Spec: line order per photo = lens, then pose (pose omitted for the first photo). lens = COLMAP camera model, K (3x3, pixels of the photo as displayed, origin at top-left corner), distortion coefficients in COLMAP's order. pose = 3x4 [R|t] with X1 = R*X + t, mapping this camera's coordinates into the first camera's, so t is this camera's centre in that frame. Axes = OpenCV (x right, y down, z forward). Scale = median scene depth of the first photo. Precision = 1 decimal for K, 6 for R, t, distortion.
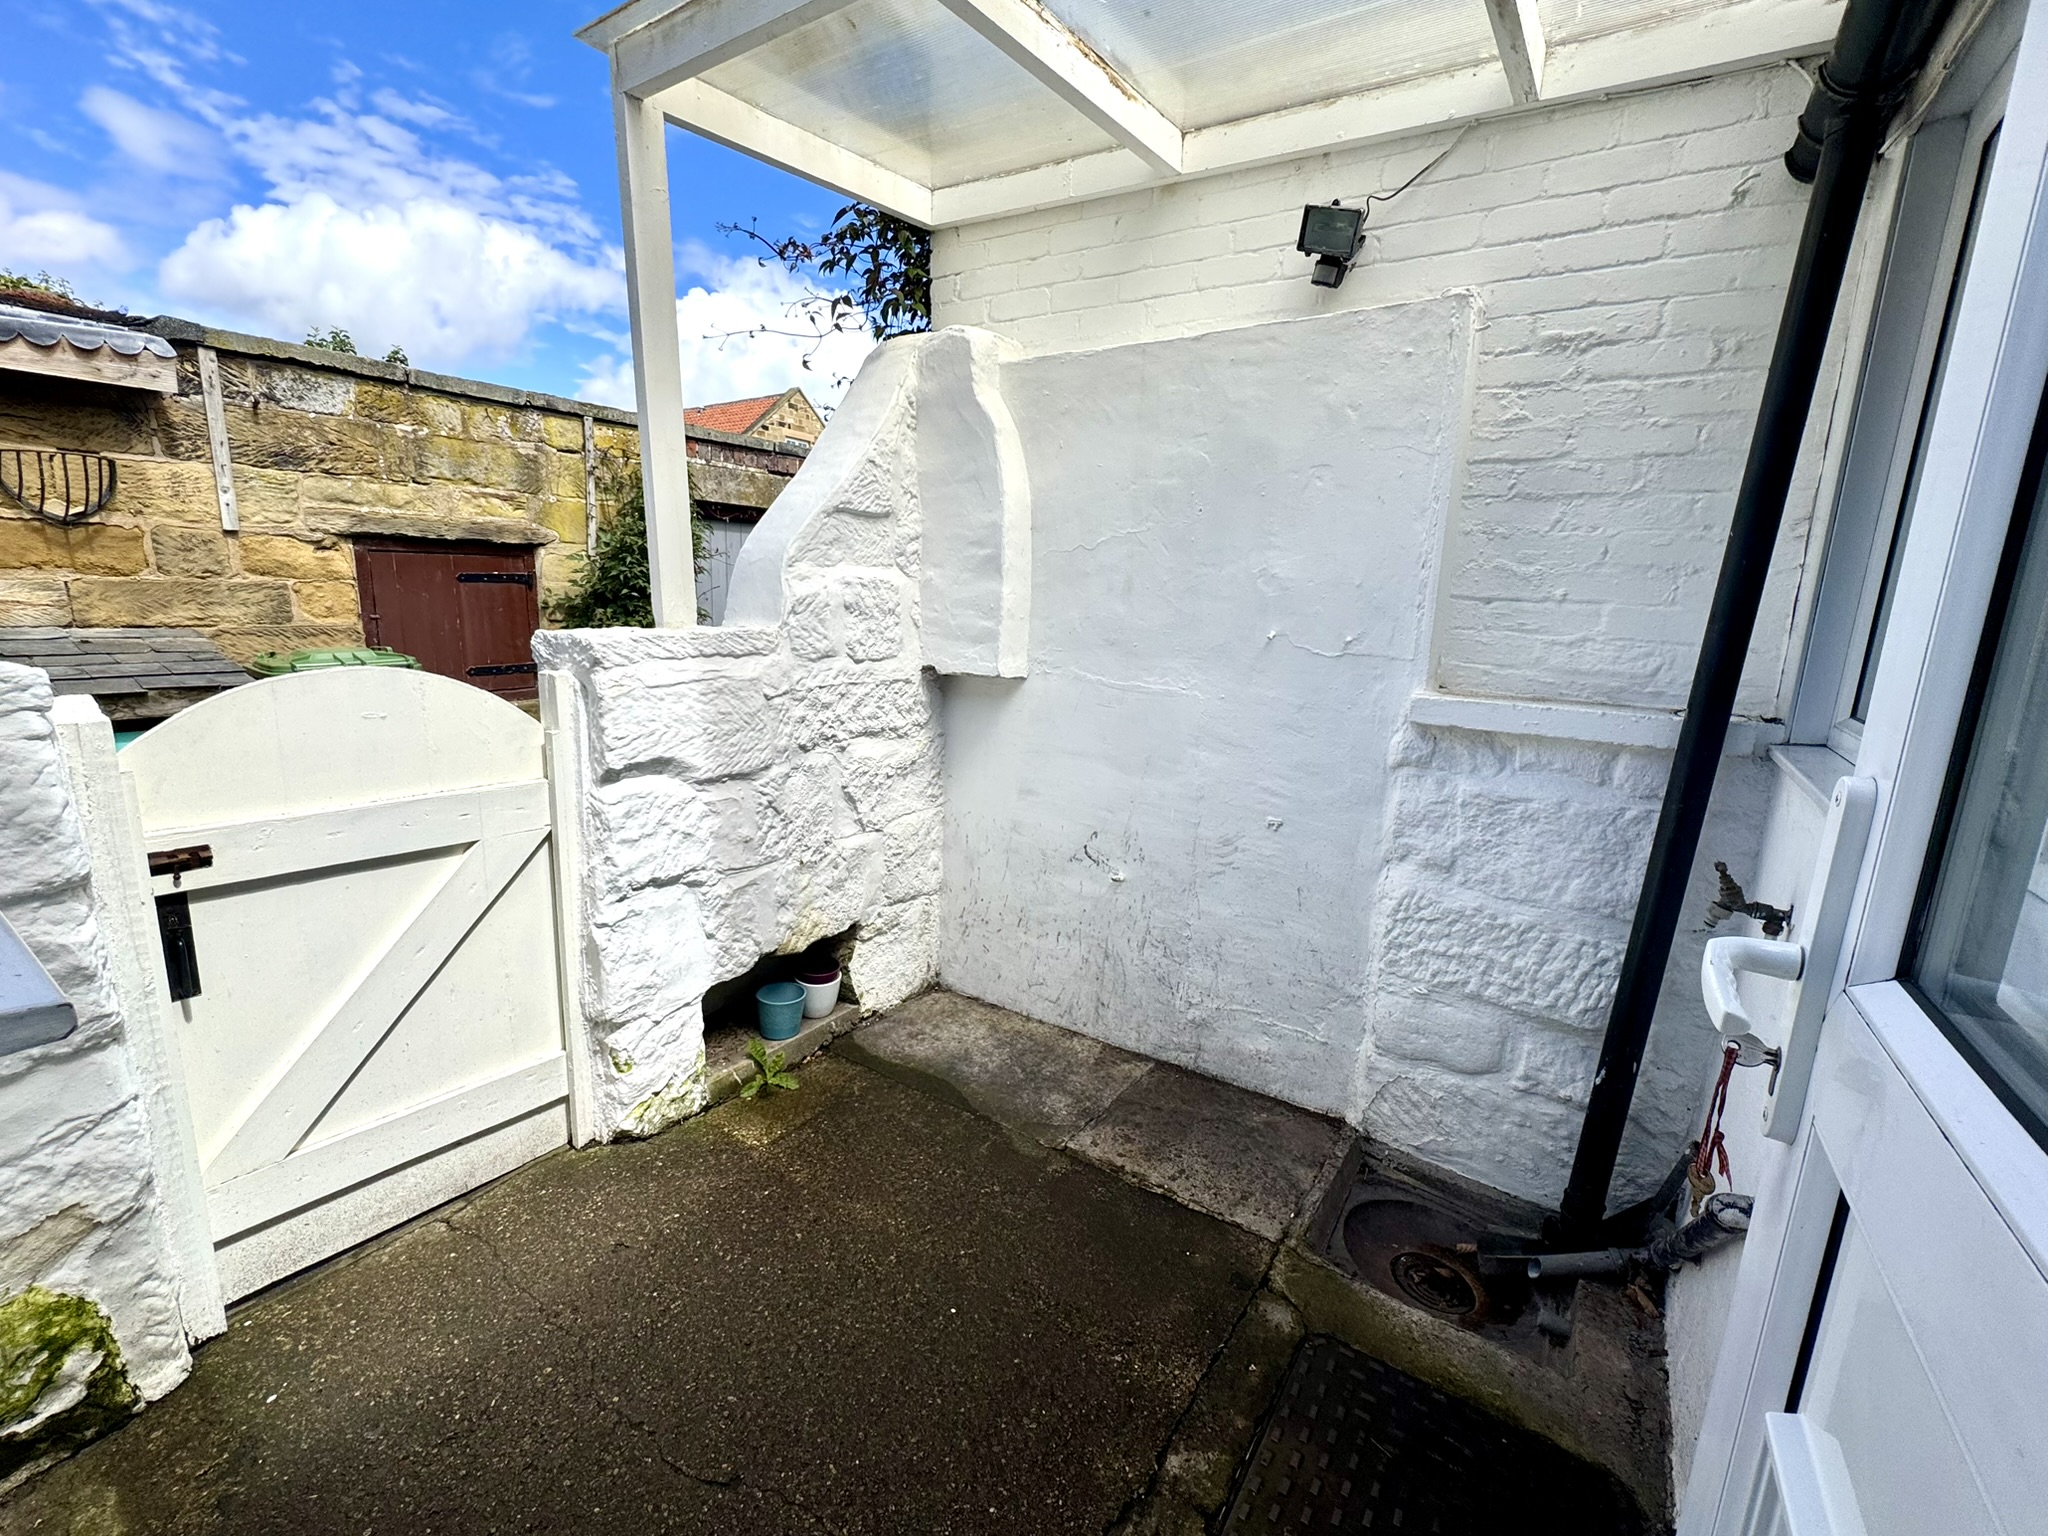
lens RADIAL K [[860.6, 0, 1013.2], [0, 860.6, 765.8], [0, 0, 1]] dist [-0.003061, 0.000104]
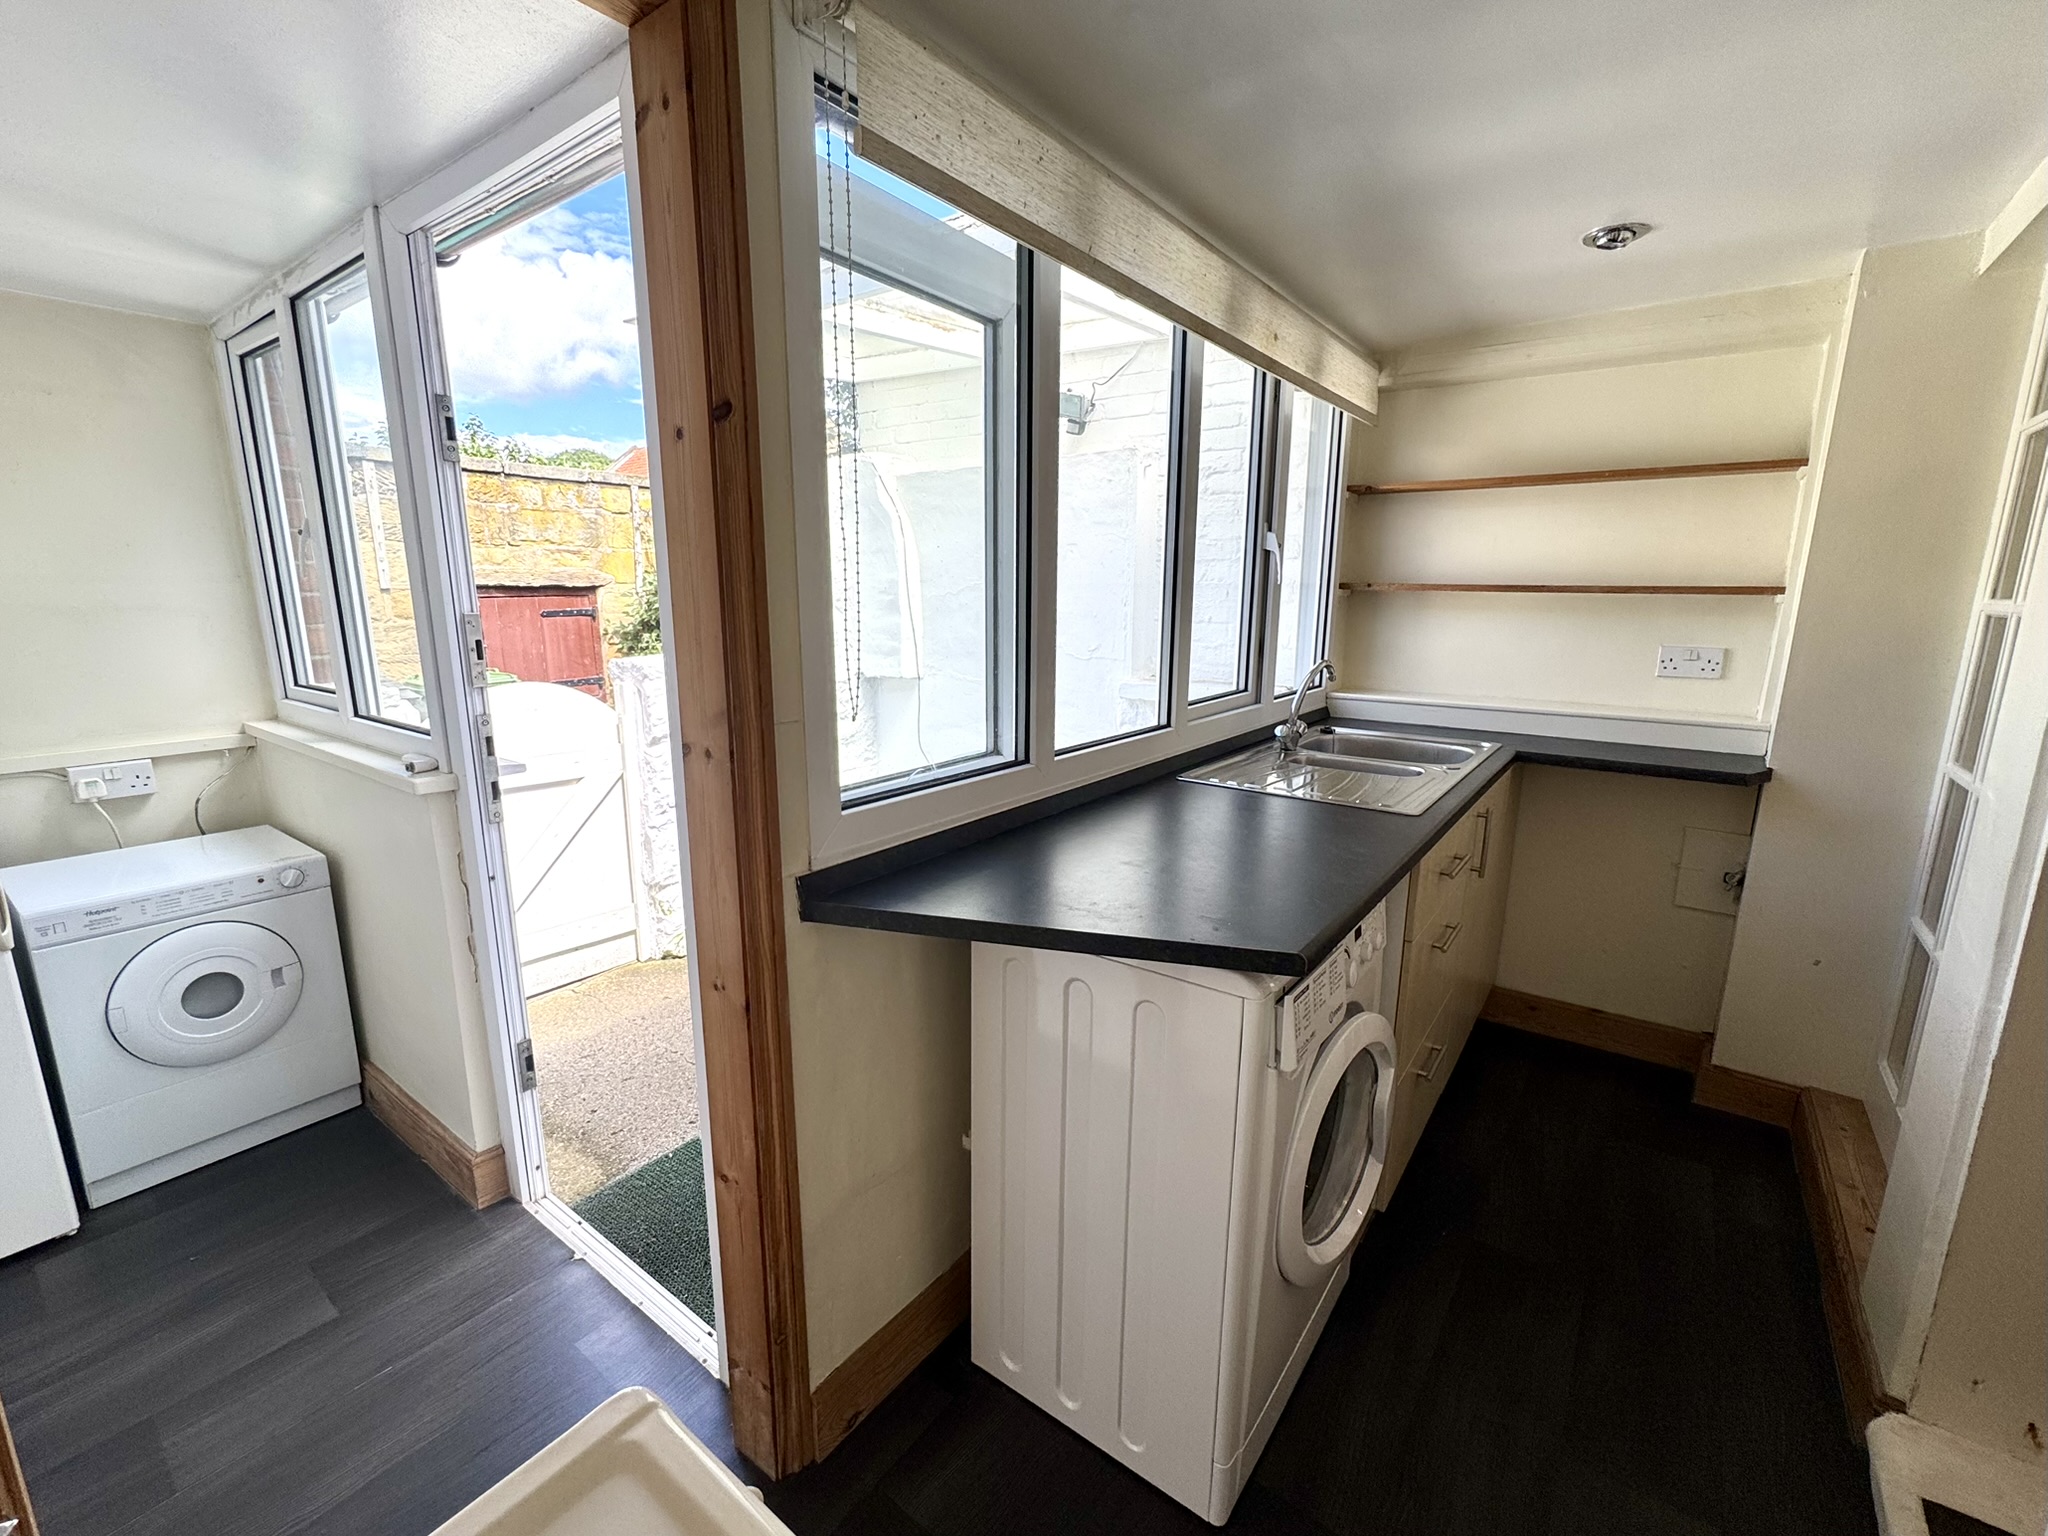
lens RADIAL K [[860.6, 0, 1017.3], [0, 860.6, 764.6], [0, 0, 1]] dist [-0.003061, 0.000104]
pose [[0.998648, -0.025566, -0.045255, 0.153291], [0.025554, 0.999673, -0.000848, 0.035352], [0.045262, -0.000310, 0.998975, -0.317123]]
